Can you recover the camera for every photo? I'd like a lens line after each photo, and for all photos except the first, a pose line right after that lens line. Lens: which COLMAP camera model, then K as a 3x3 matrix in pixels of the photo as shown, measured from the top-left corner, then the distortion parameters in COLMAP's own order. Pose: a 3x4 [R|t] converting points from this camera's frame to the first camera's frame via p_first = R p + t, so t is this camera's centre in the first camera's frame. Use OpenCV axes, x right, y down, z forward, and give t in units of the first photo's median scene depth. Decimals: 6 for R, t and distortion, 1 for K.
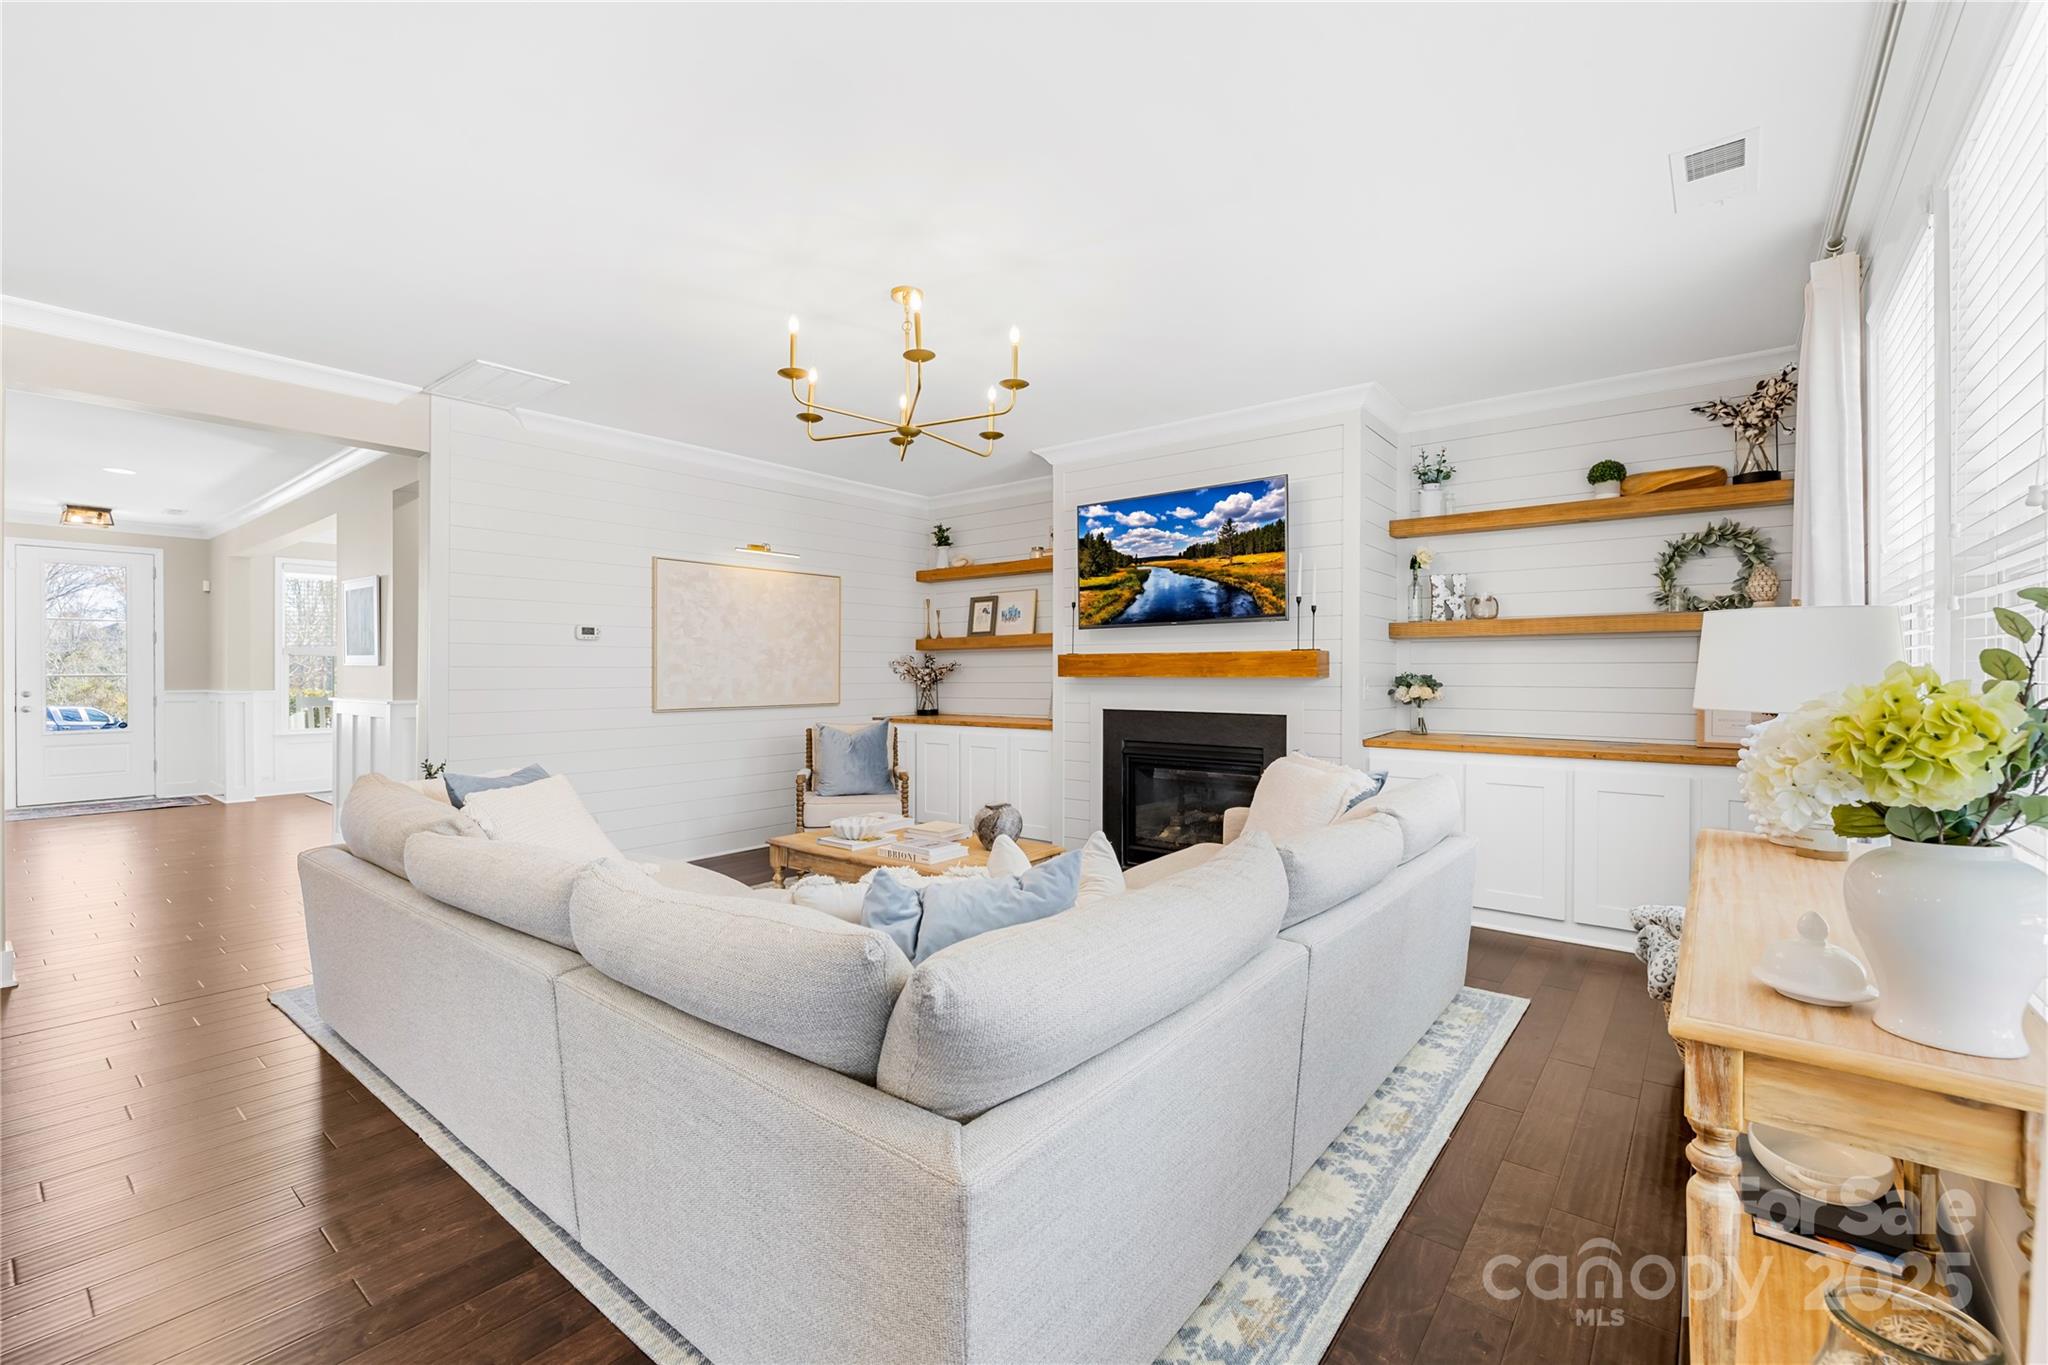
lens RADIAL K [[866.6, 0, 1024.0], [0, 866.6, 682.5], [0, 0, 1]] dist [-0.002783, 0.000162]
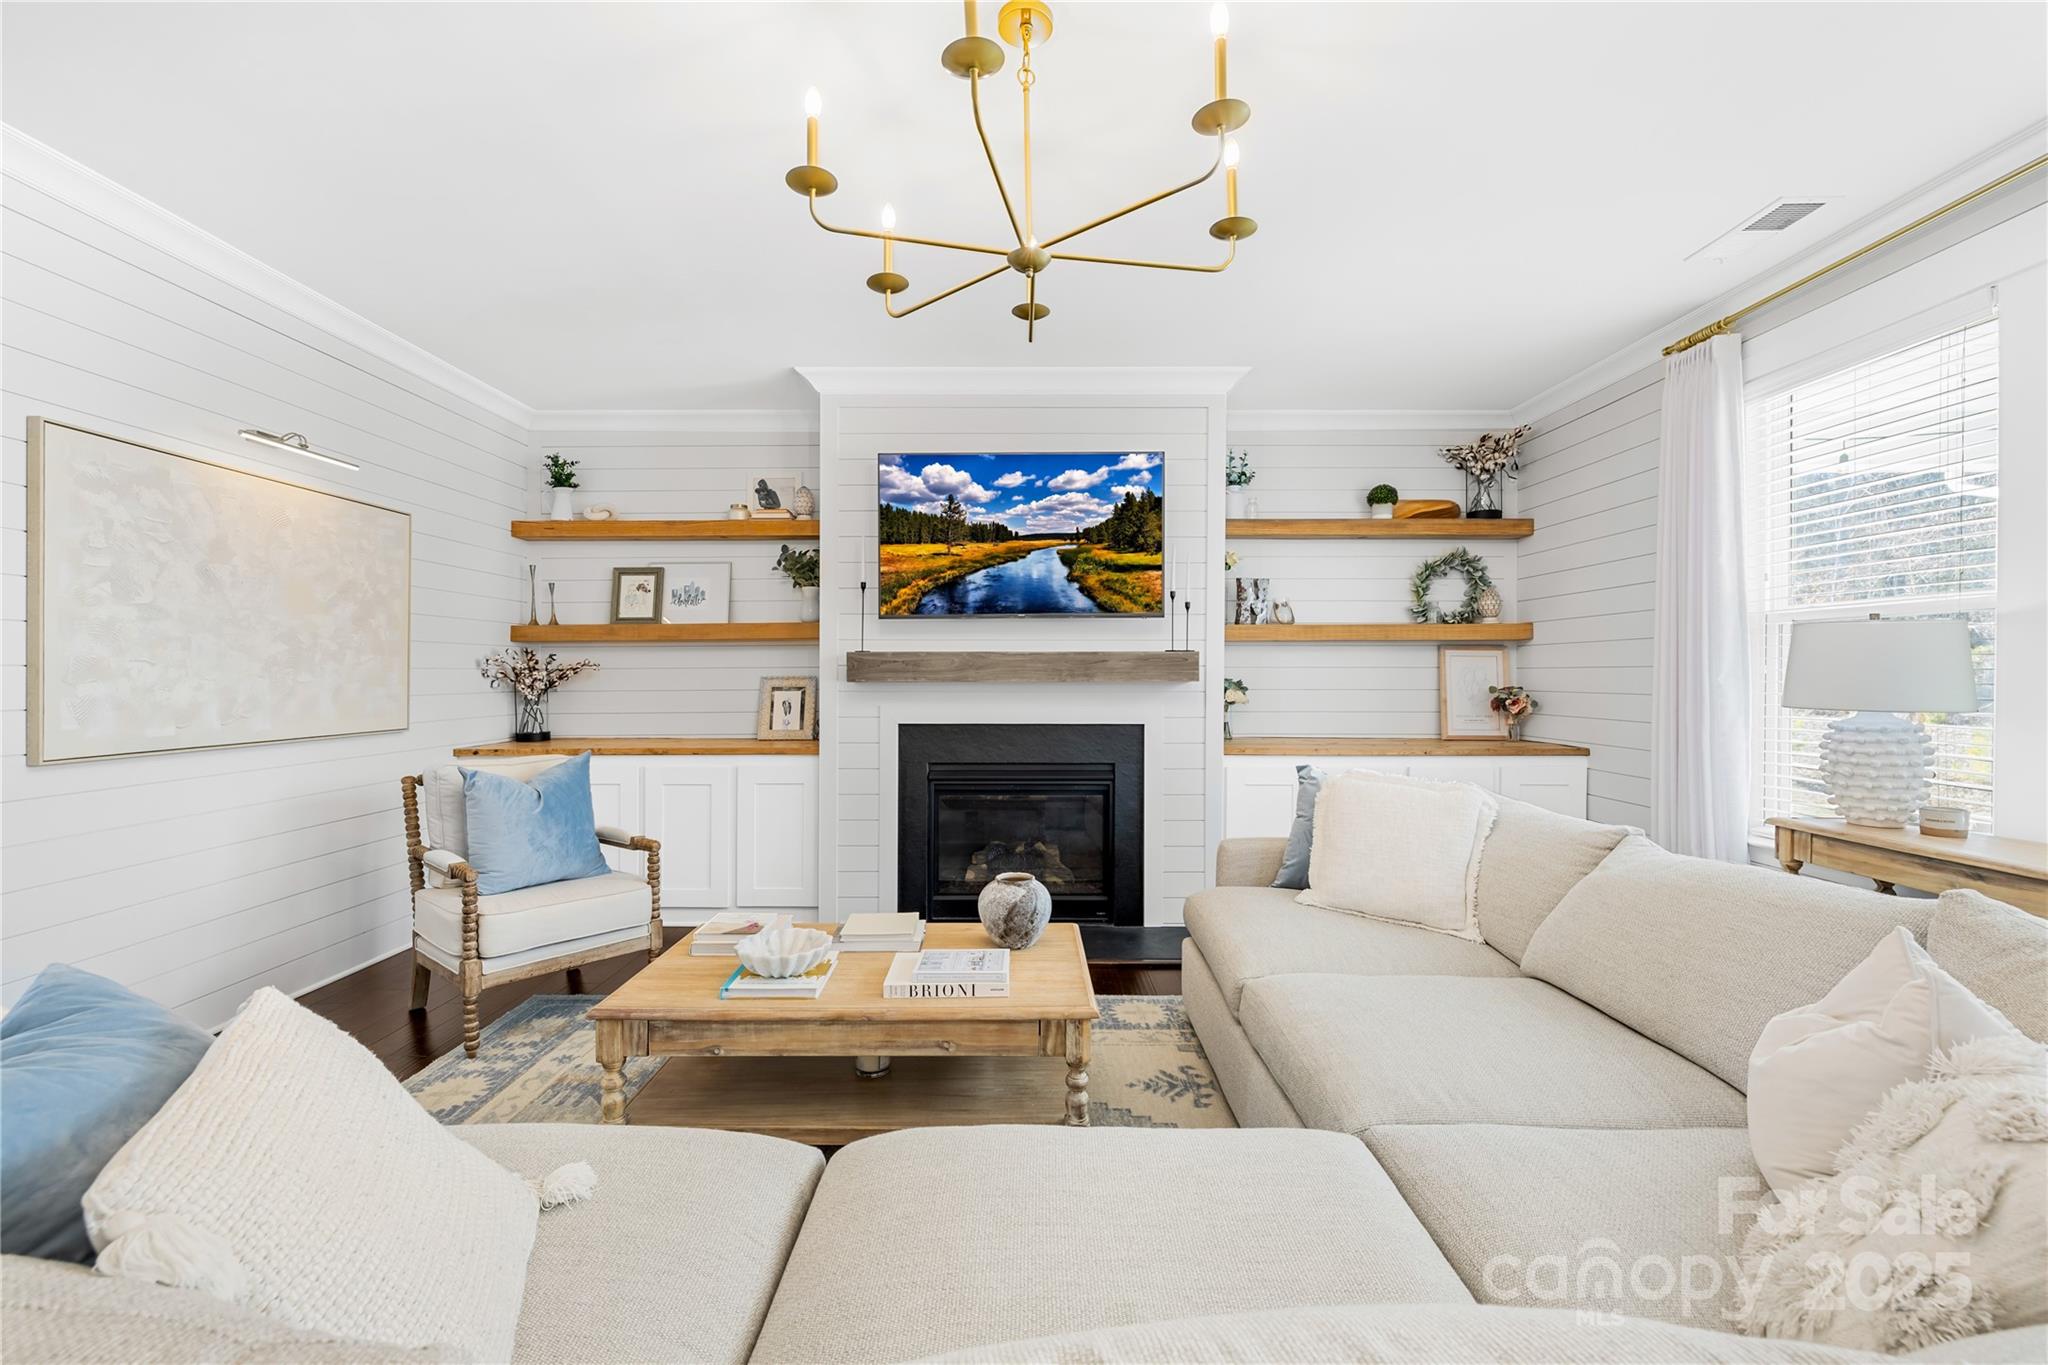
lens RADIAL K [[866.6, 0, 1024.0], [0, 866.6, 682.5], [0, 0, 1]] dist [-0.002783, 0.000162]
pose [[0.785758, -0.004850, 0.618515, -0.321753], [0.007057, 0.999974, -0.001123, -0.004764], [-0.618493, 0.005247, 0.785773, 0.357250]]
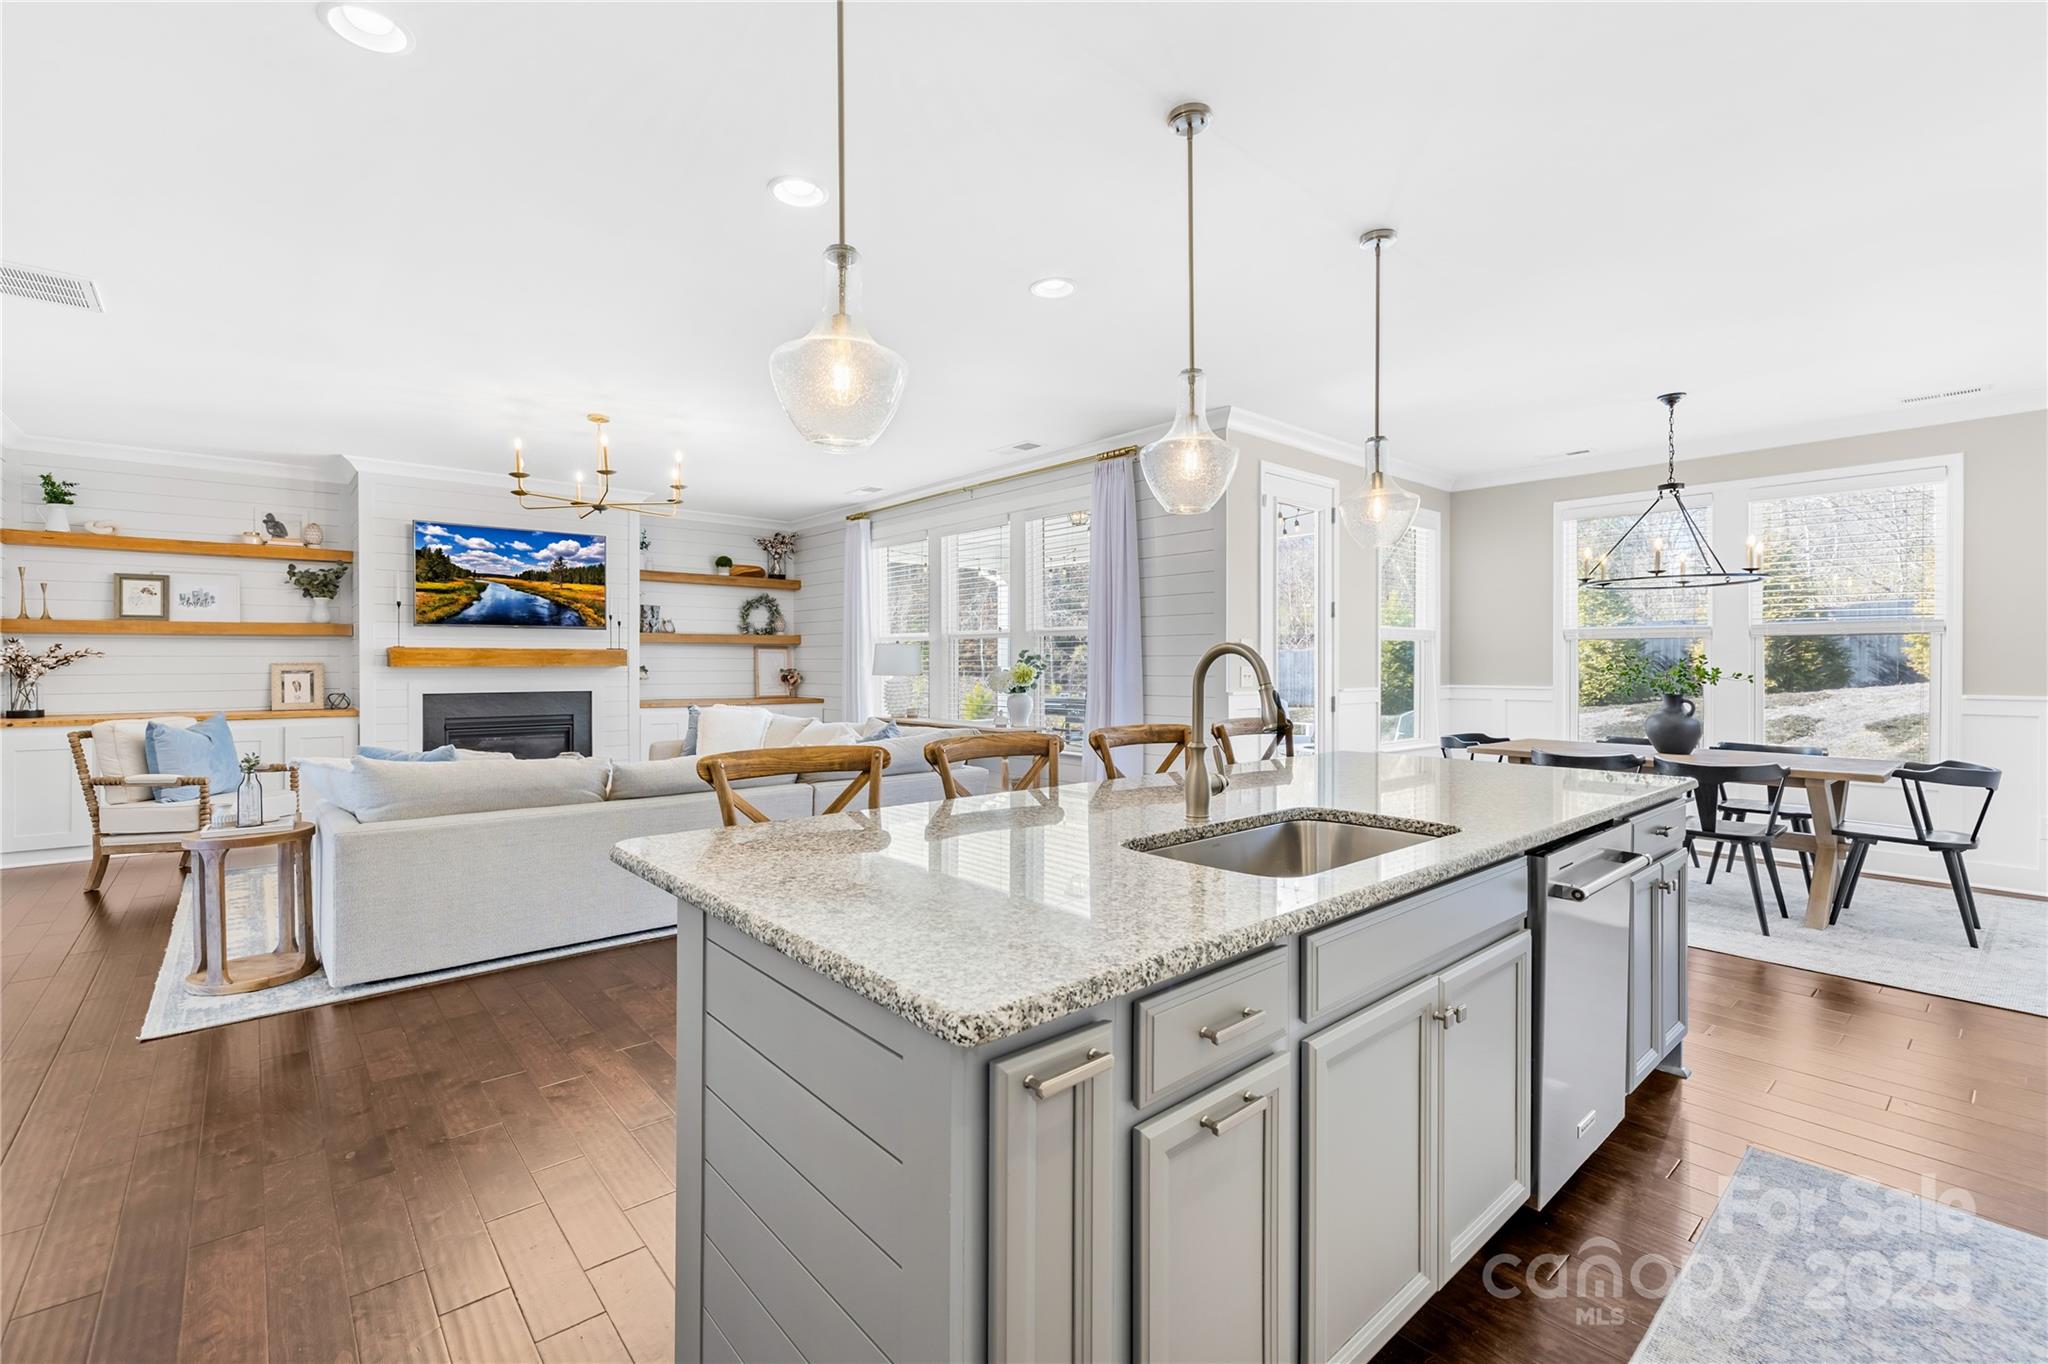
lens RADIAL K [[884.3, 0, 1008.6], [0, 884.3, 664.6], [0, 0, 1]] dist [-0.001067, -0.000700]
pose [[0.185736, -0.001704, 0.982598, -1.027764], [0.009216, 0.999958, -0.000008, -0.001968], [-0.982556, 0.009058, 0.185744, -0.010020]]
